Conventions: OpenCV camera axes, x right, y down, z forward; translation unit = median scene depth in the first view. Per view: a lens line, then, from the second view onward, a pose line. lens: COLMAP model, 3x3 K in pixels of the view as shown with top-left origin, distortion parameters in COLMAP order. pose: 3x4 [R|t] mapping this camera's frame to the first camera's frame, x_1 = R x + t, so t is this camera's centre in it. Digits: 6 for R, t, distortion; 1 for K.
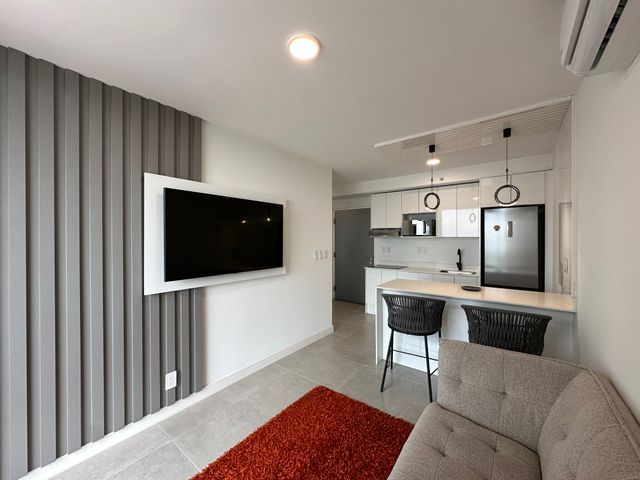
lens RADIAL K [[255.8, 0, 320.0], [0, 255.8, 240.0], [0, 0, 1]] dist [-0.001777, 0.000099]
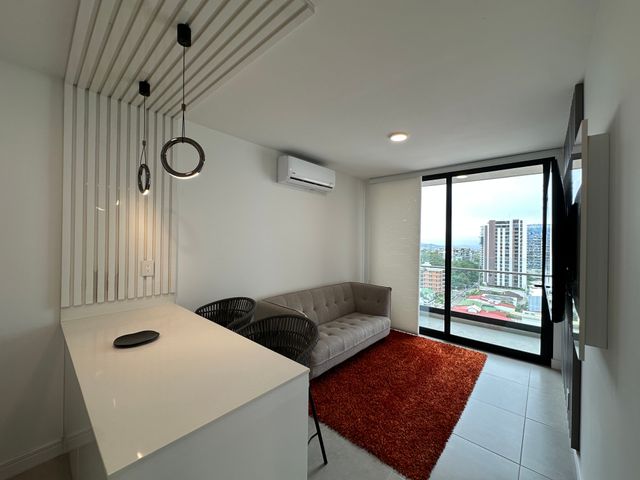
lens RADIAL K [[259.3, 0, 320.0], [0, 259.3, 240.0], [0, 0, 1]] dist [-0.000508, 0.000038]
pose [[-0.996684, -0.009140, 0.080854, 0.113872], [-0.008416, 0.999921, 0.009287, -0.012763], [-0.080932, 0.008575, -0.996683, 0.950662]]
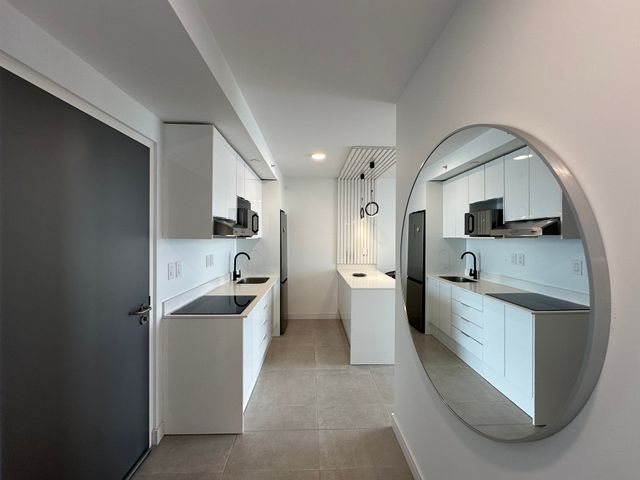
lens RADIAL K [[255.8, 0, 320.0], [0, 255.8, 240.0], [0, 0, 1]] dist [-0.001777, 0.000099]
pose [[-0.636797, -0.009140, 0.770977, -0.227348], [0.004843, 0.999863, 0.015854, -0.017076], [-0.771016, 0.013830, -0.636665, 1.313713]]
